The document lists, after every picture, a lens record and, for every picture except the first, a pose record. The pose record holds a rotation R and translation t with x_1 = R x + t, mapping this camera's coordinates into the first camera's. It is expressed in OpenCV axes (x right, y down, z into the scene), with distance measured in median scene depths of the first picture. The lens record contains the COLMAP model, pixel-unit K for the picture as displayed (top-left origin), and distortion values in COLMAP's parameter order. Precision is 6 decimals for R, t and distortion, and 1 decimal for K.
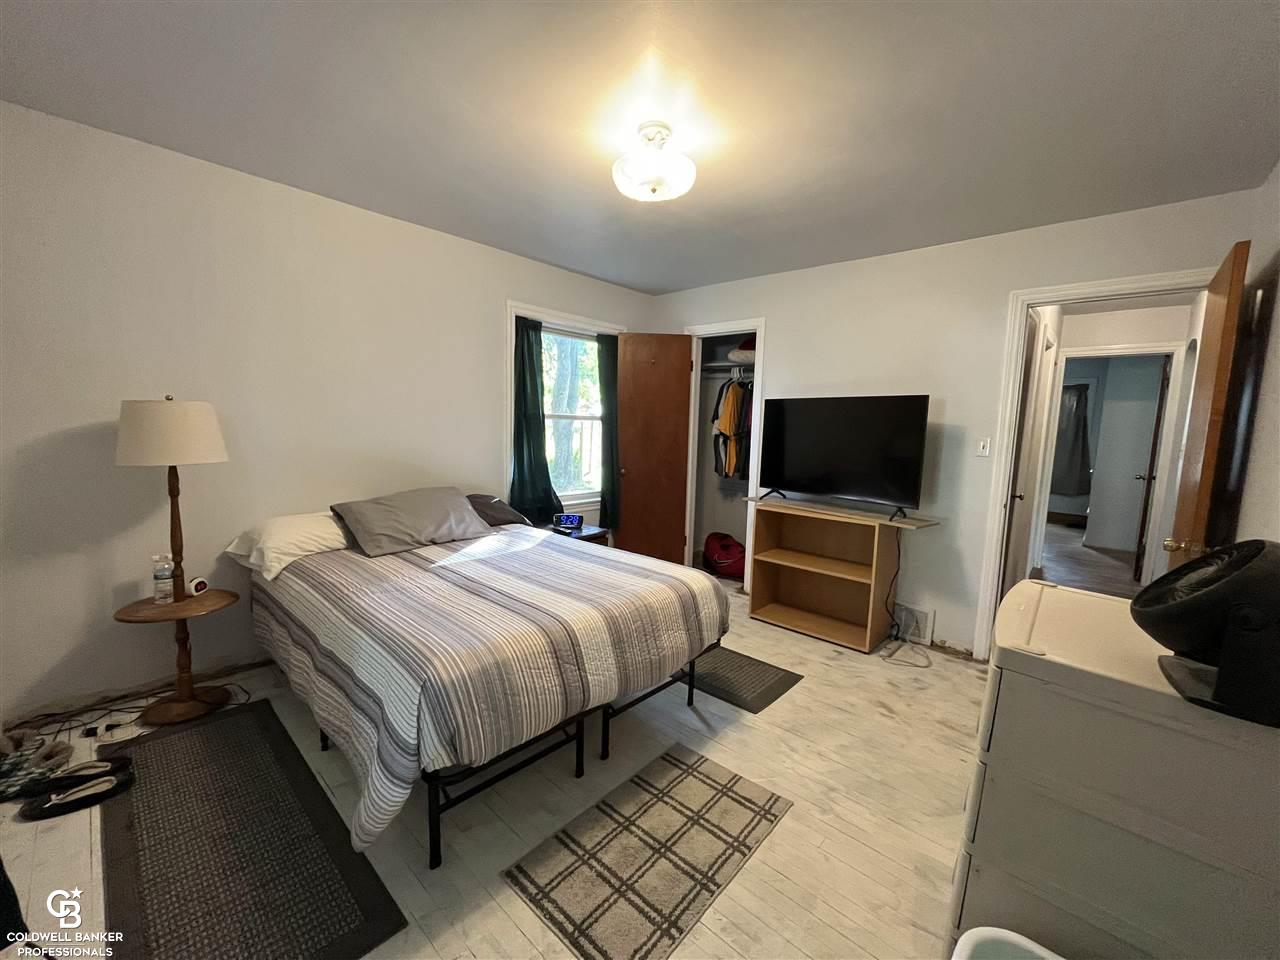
lens RADIAL K [[514.6, 0, 640.4], [0, 514.6, 482.0], [0, 0, 1]] dist [-0.007804, 0.000151]
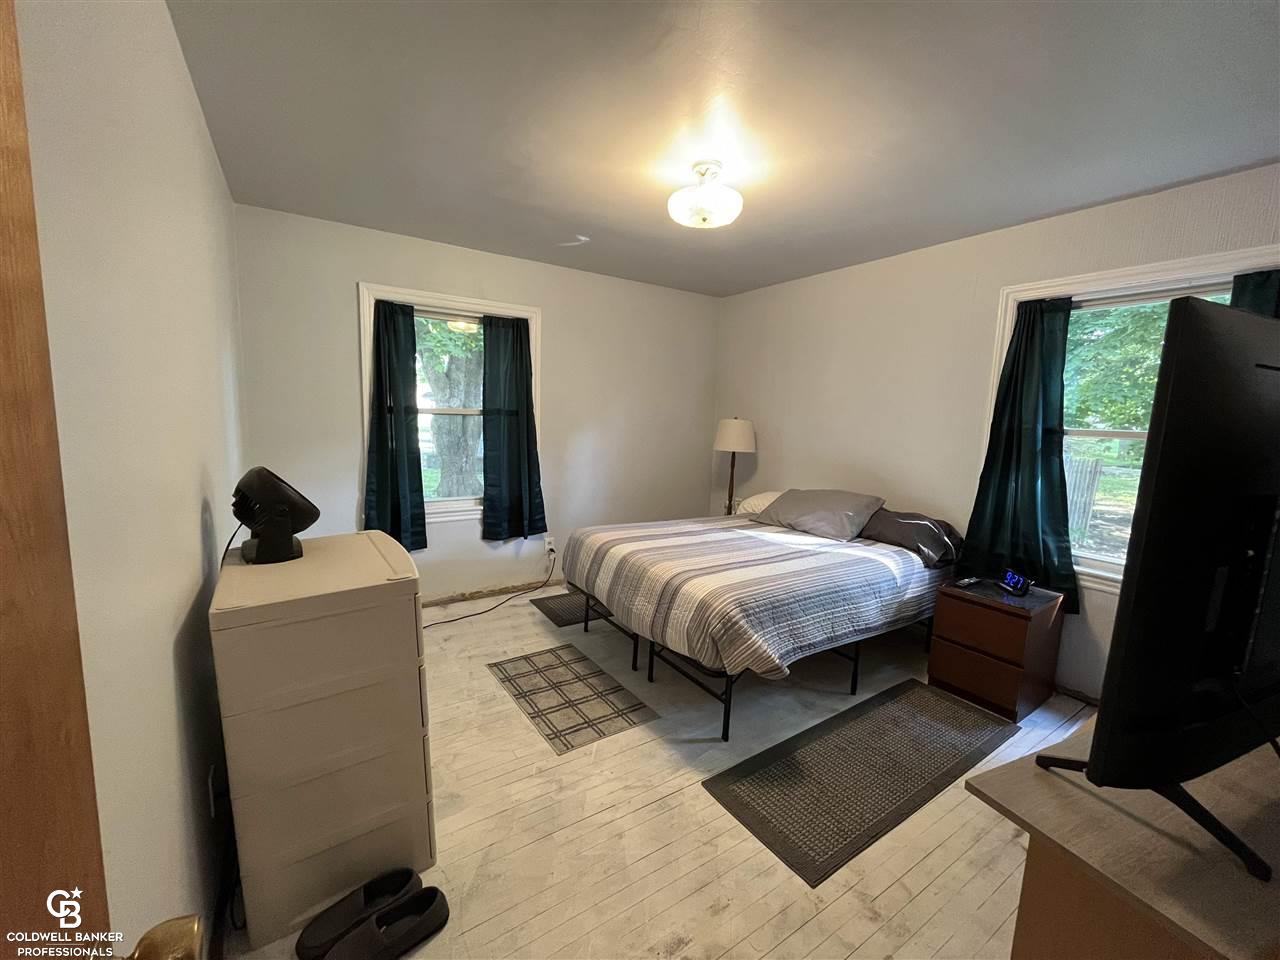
lens RADIAL K [[514.6, 0, 640.3], [0, 514.6, 483.0], [0, 0, 1]] dist [-0.007804, 0.000151]
pose [[-0.238877, 0.089885, -0.966881, 1.324361], [-0.154383, 0.979527, 0.129202, -0.138357], [0.958699, 0.180134, -0.220109, 1.343202]]
